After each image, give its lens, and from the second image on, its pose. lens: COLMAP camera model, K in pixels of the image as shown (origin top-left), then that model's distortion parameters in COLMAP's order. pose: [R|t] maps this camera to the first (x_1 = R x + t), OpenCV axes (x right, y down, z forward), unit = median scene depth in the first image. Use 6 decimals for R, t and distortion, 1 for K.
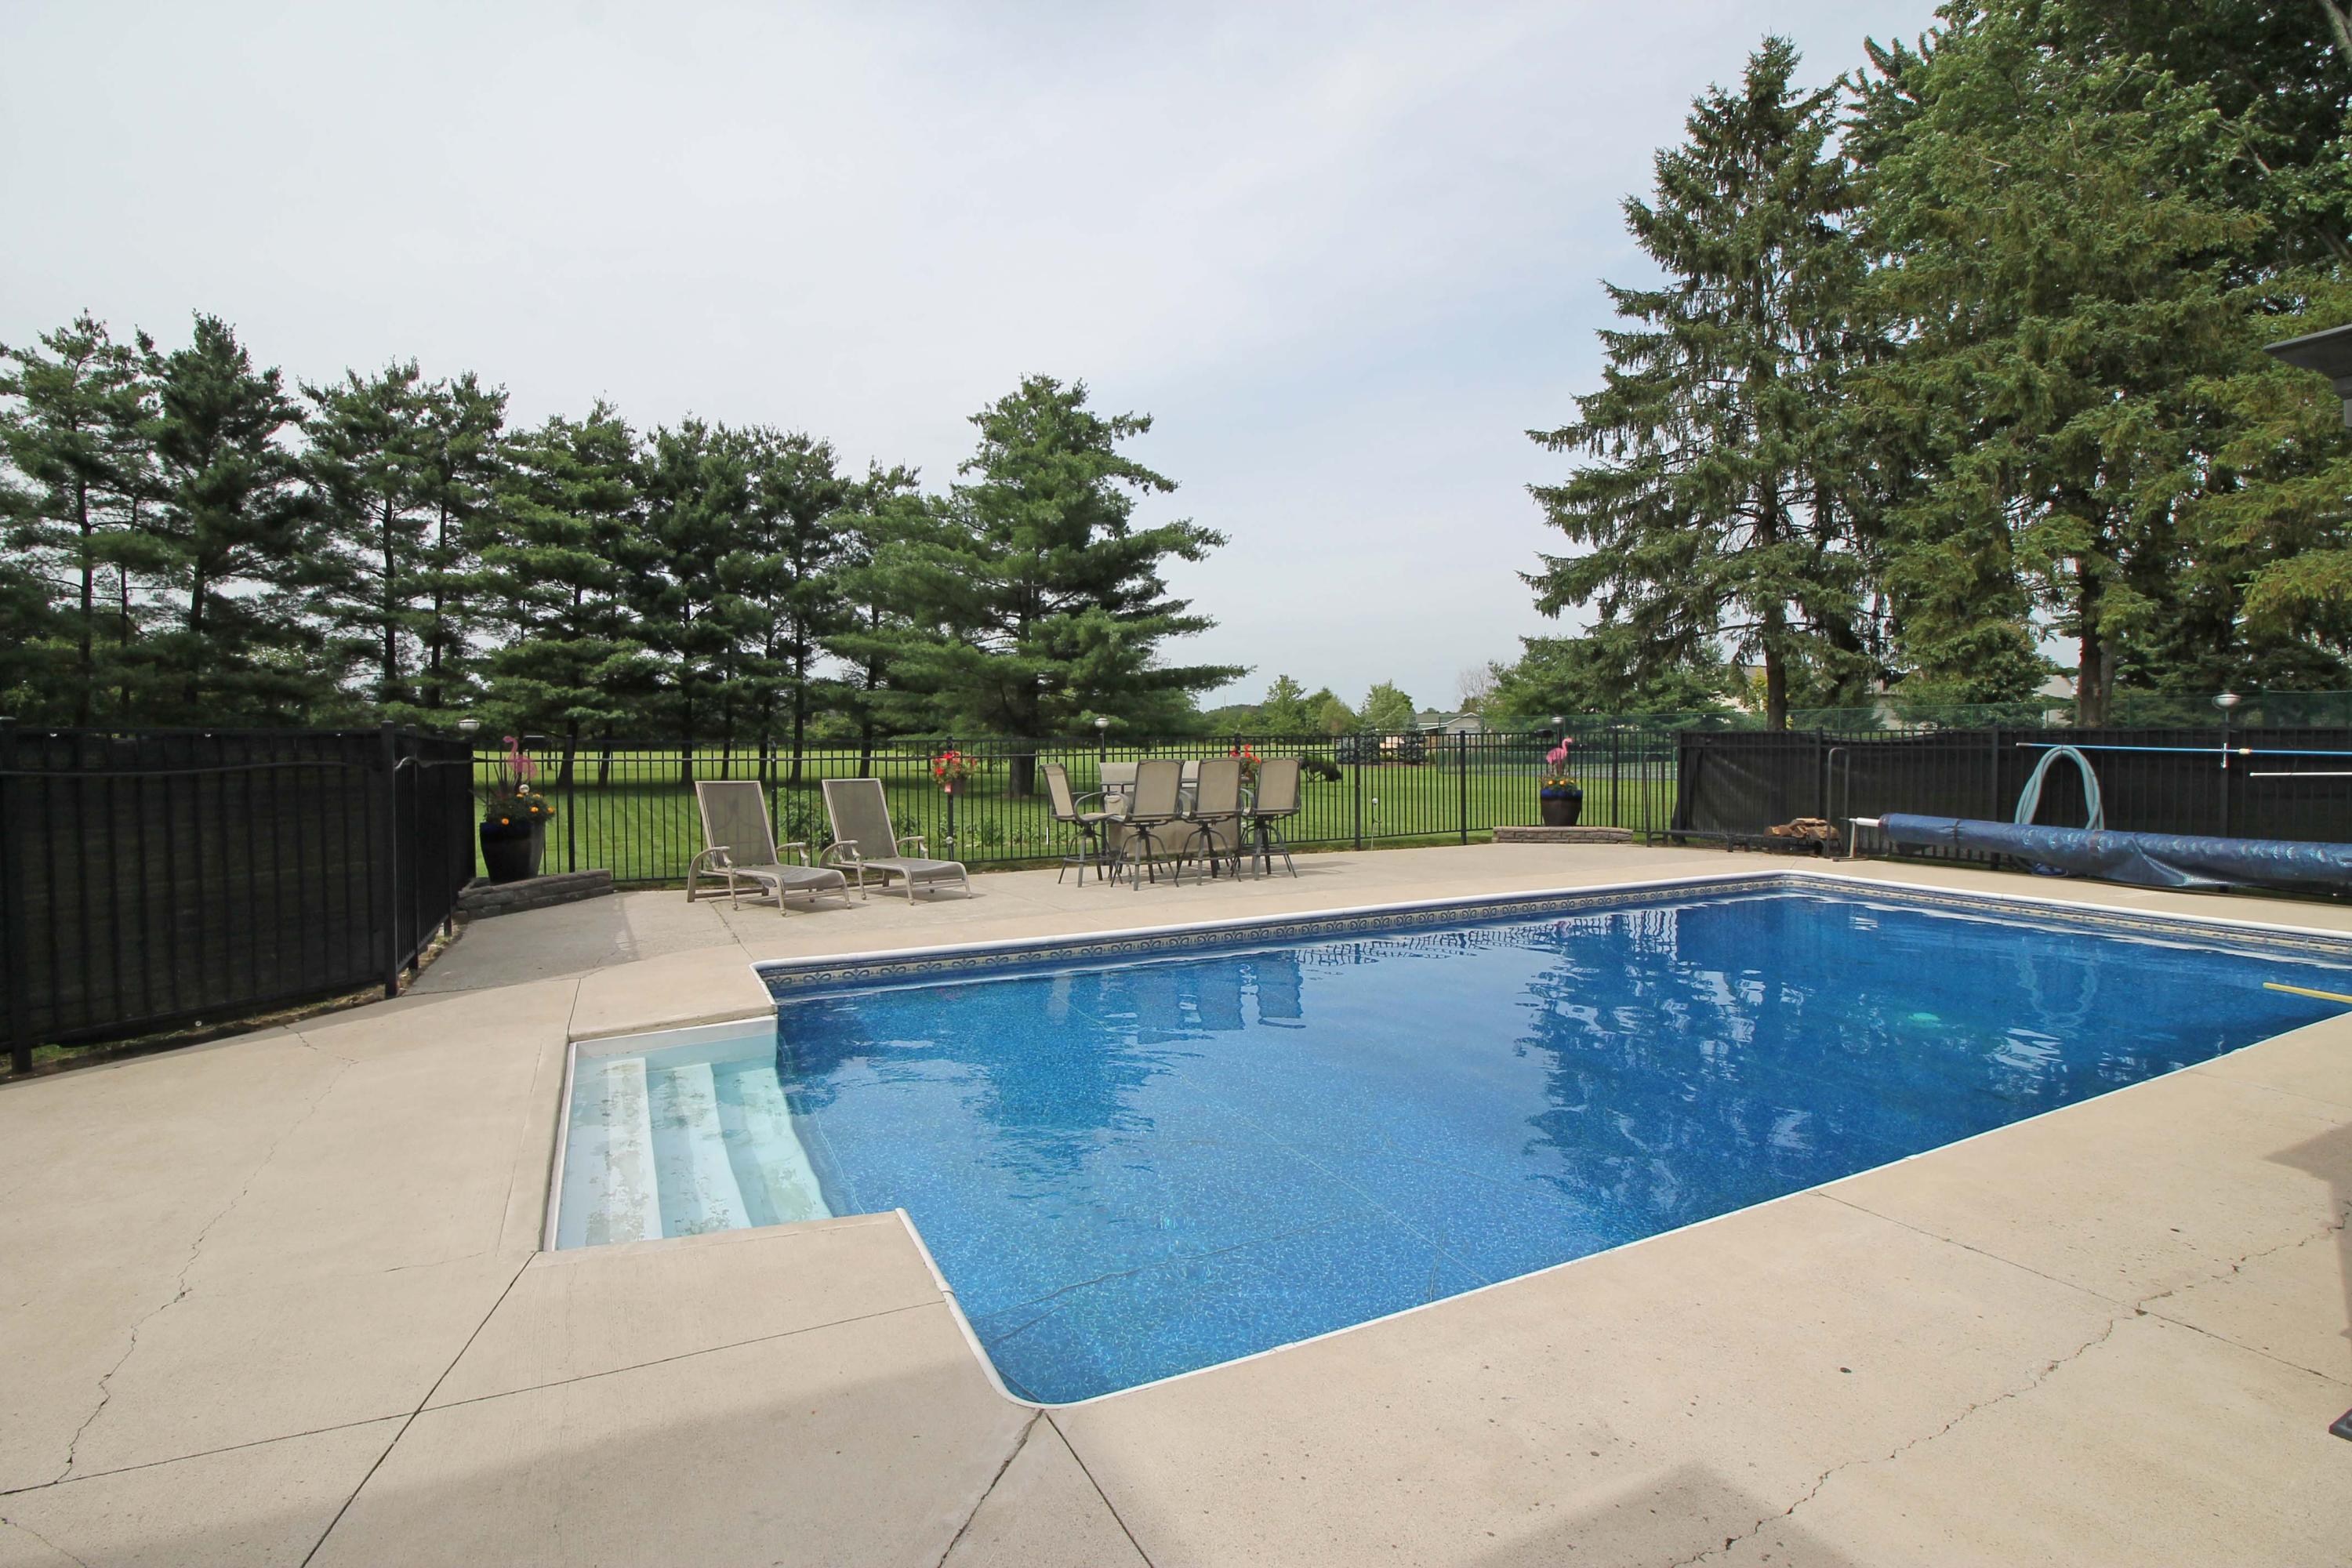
lens RADIAL K [[1091.4, 0, 1162.5], [0, 1091.4, 752.0], [0, 0, 1]] dist [0.003663, -0.015017]
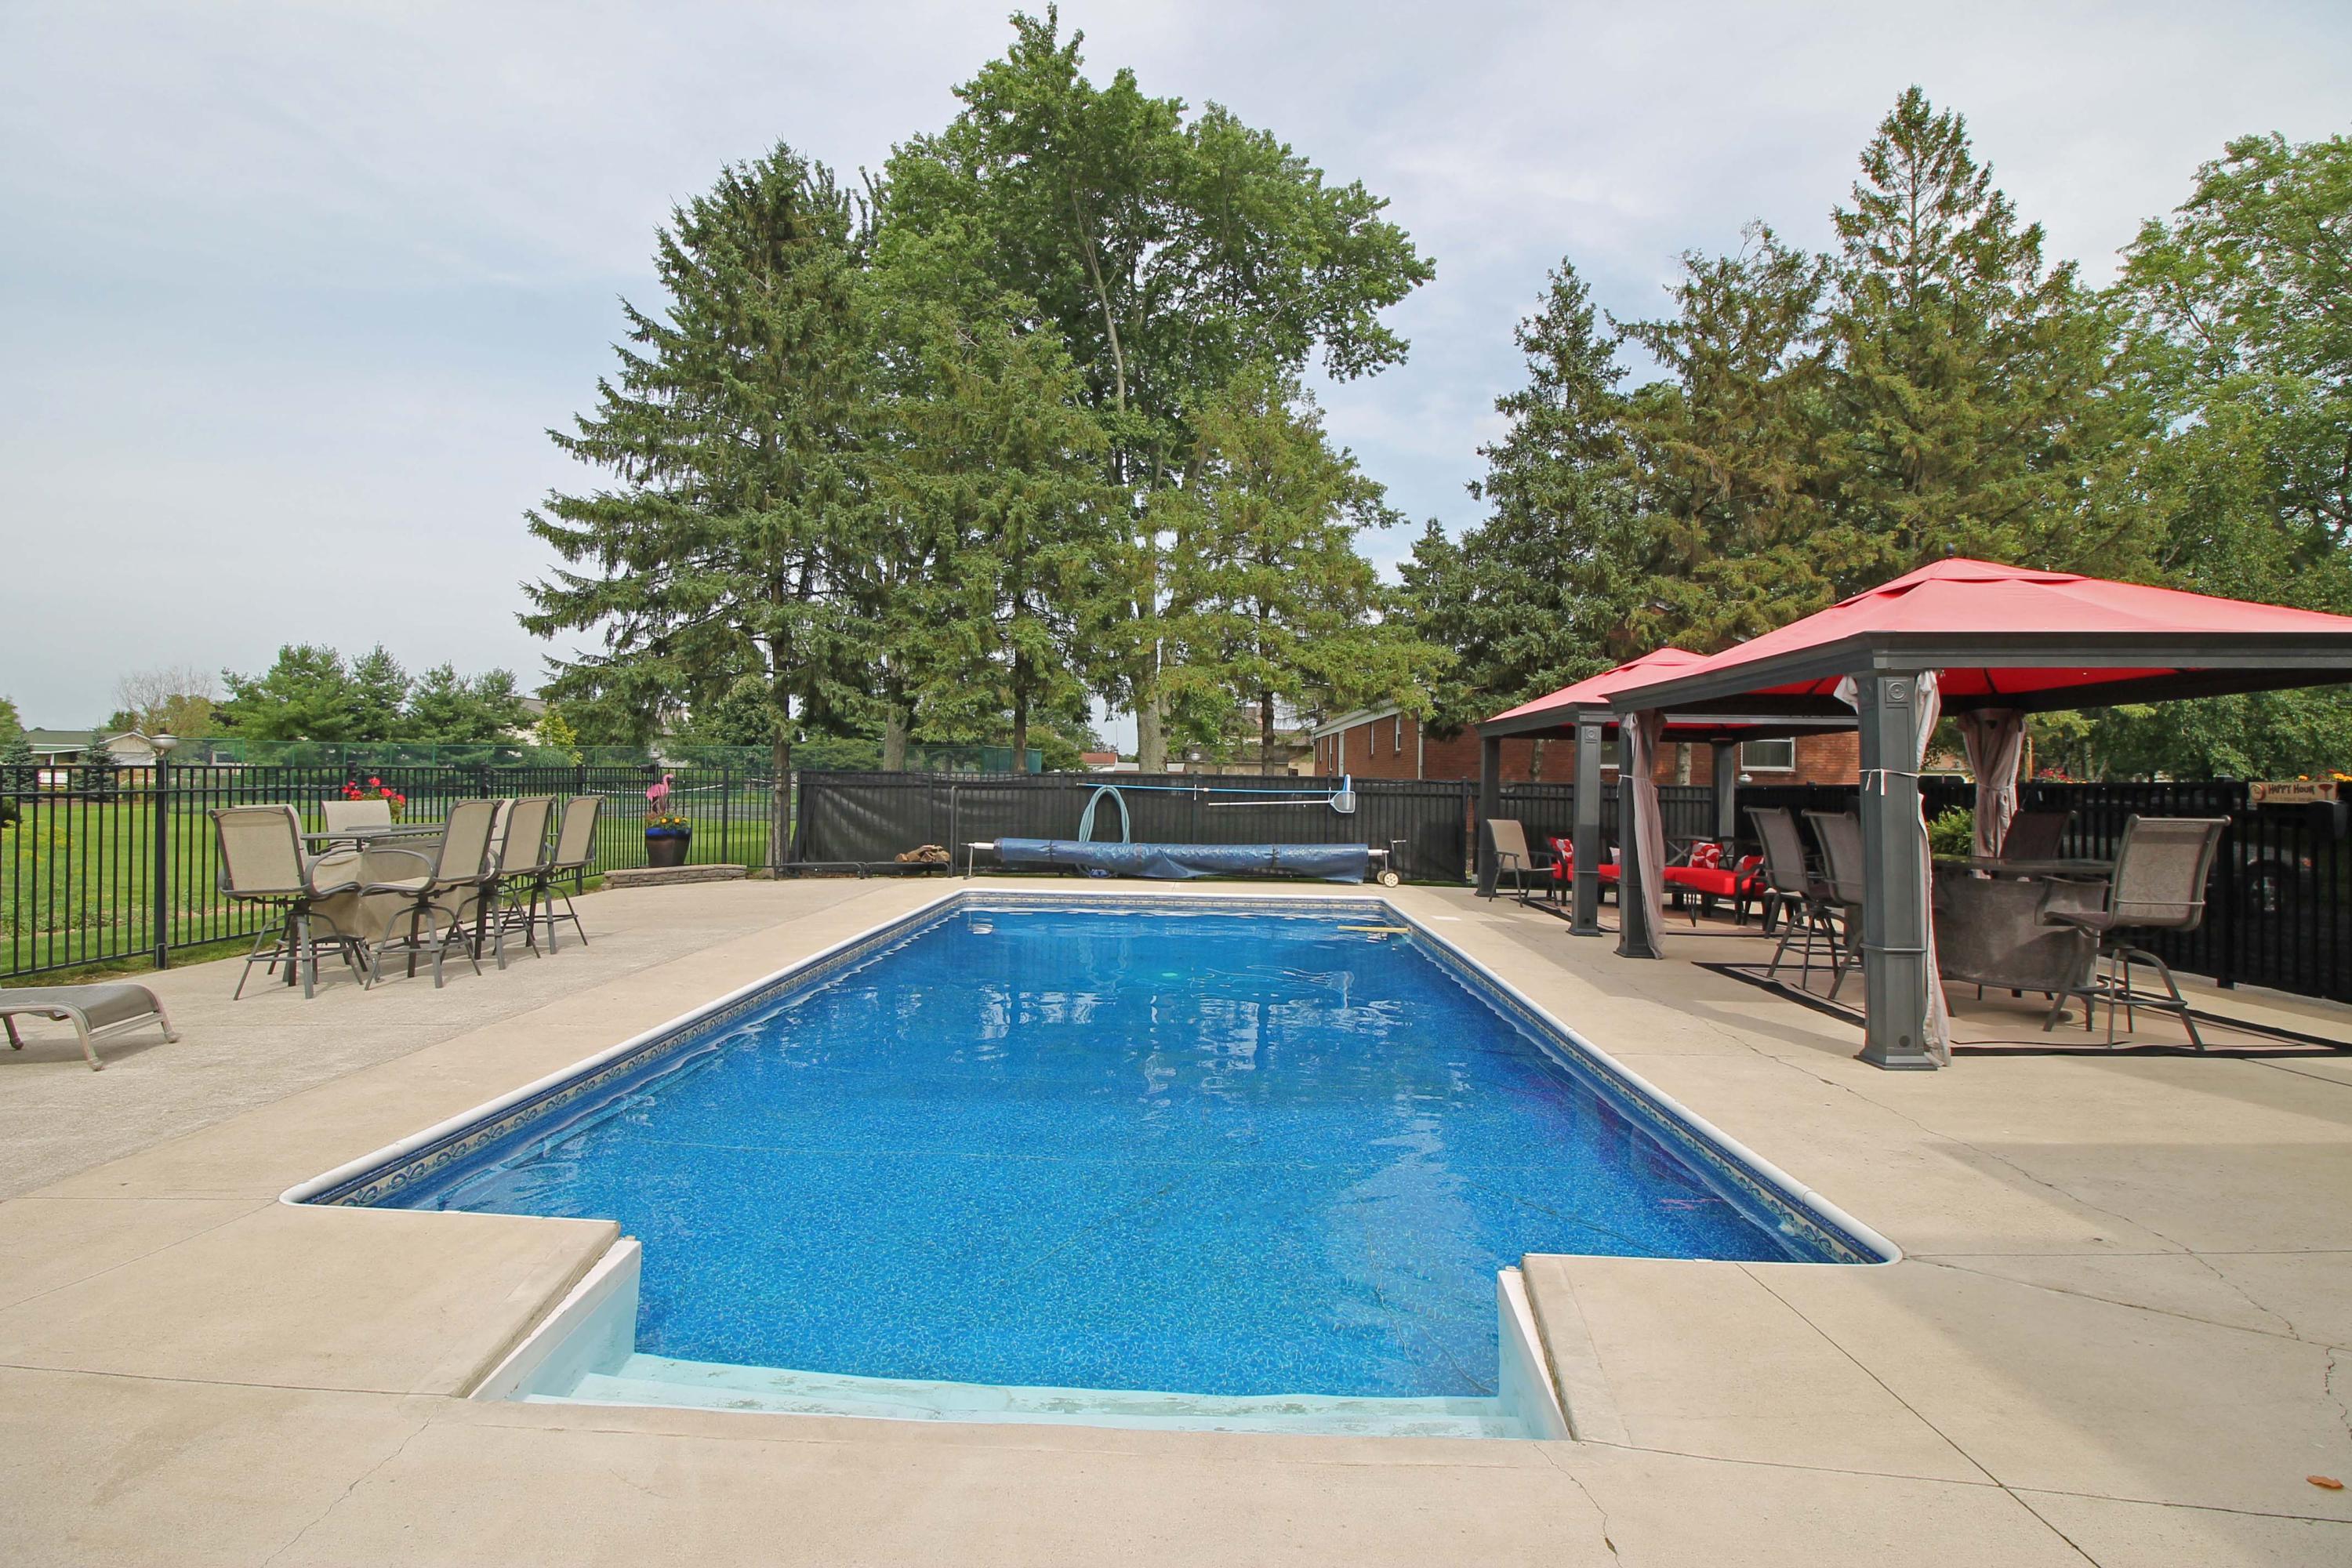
lens RADIAL K [[1091.4, 0, 1162.5], [0, 1091.4, 752.0], [0, 0, 1]] dist [0.003663, -0.015017]
pose [[0.489502, 0.030969, 0.871452, -0.249704], [-0.003669, 0.999433, -0.033456, -0.001179], [-0.871994, 0.013180, 0.489338, 0.154181]]
